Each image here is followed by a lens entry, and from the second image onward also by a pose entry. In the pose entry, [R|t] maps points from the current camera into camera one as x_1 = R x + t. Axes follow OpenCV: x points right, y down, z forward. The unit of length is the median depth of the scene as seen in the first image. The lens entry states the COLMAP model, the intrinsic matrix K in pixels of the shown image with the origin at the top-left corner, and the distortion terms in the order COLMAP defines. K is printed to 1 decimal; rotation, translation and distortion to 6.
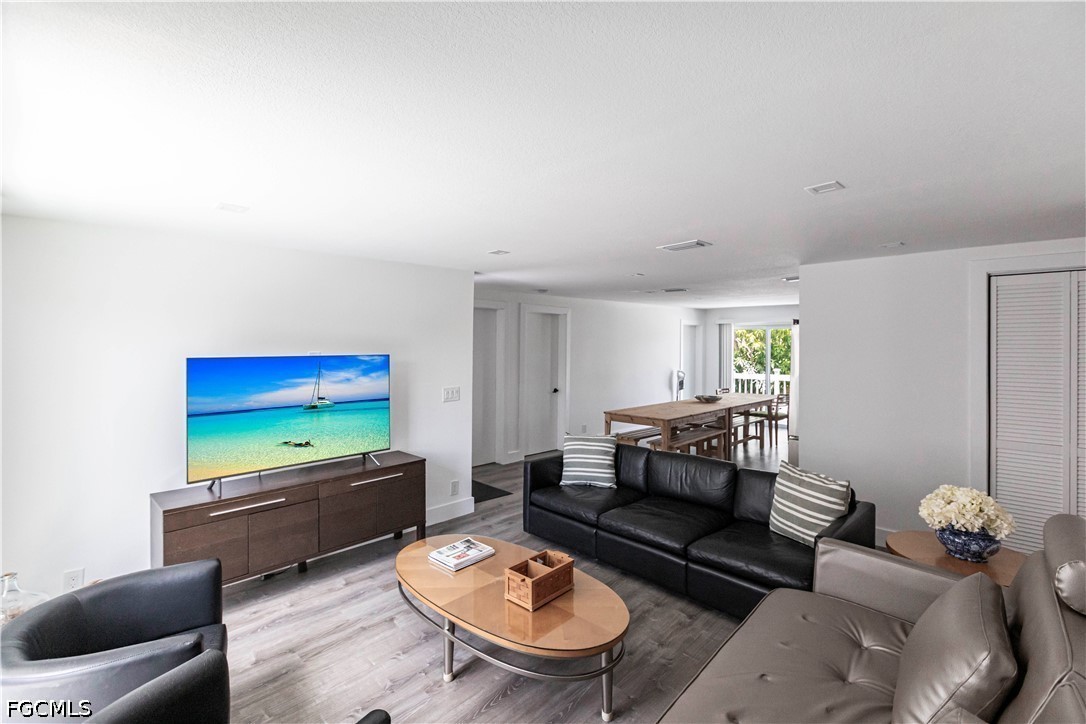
lens RADIAL K [[484.4, 0, 540.7], [0, 484.4, 355.1], [0, 0, 1]] dist [0.003673, -0.001269]
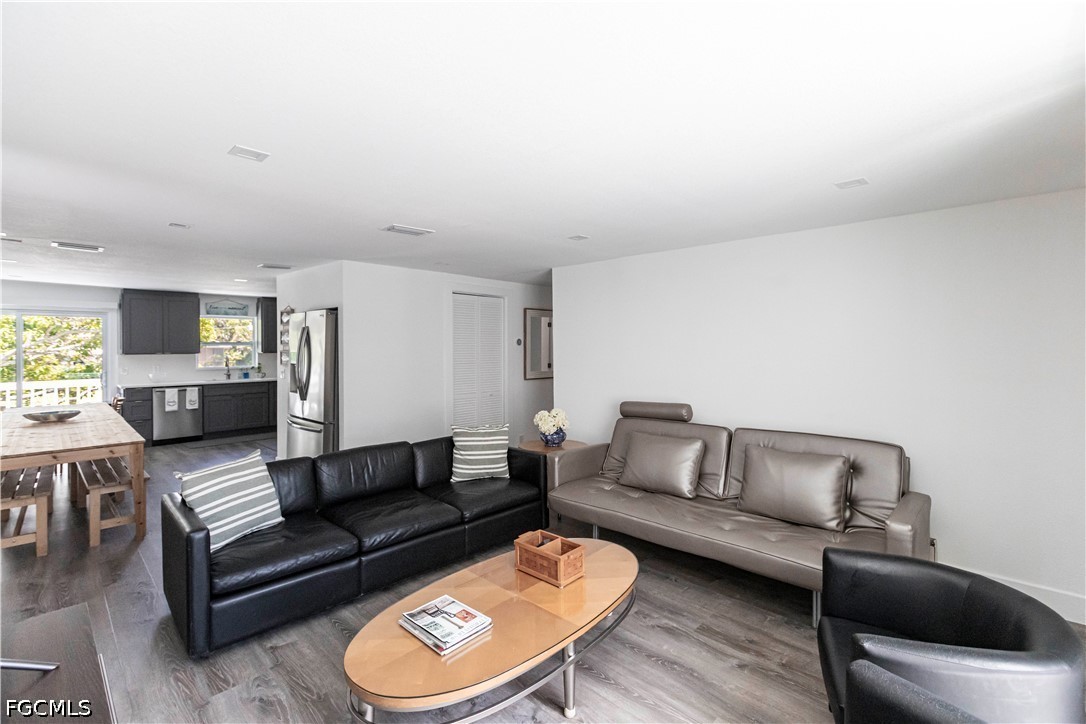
lens RADIAL K [[484.4, 0, 540.6], [0, 484.4, 357.3], [0, 0, 1]] dist [0.003673, -0.001269]
pose [[0.013825, -0.026309, 0.999558, -0.836769], [0.018756, 0.999485, 0.026048, 0.013811], [-0.999729, 0.018388, 0.014311, 0.836134]]
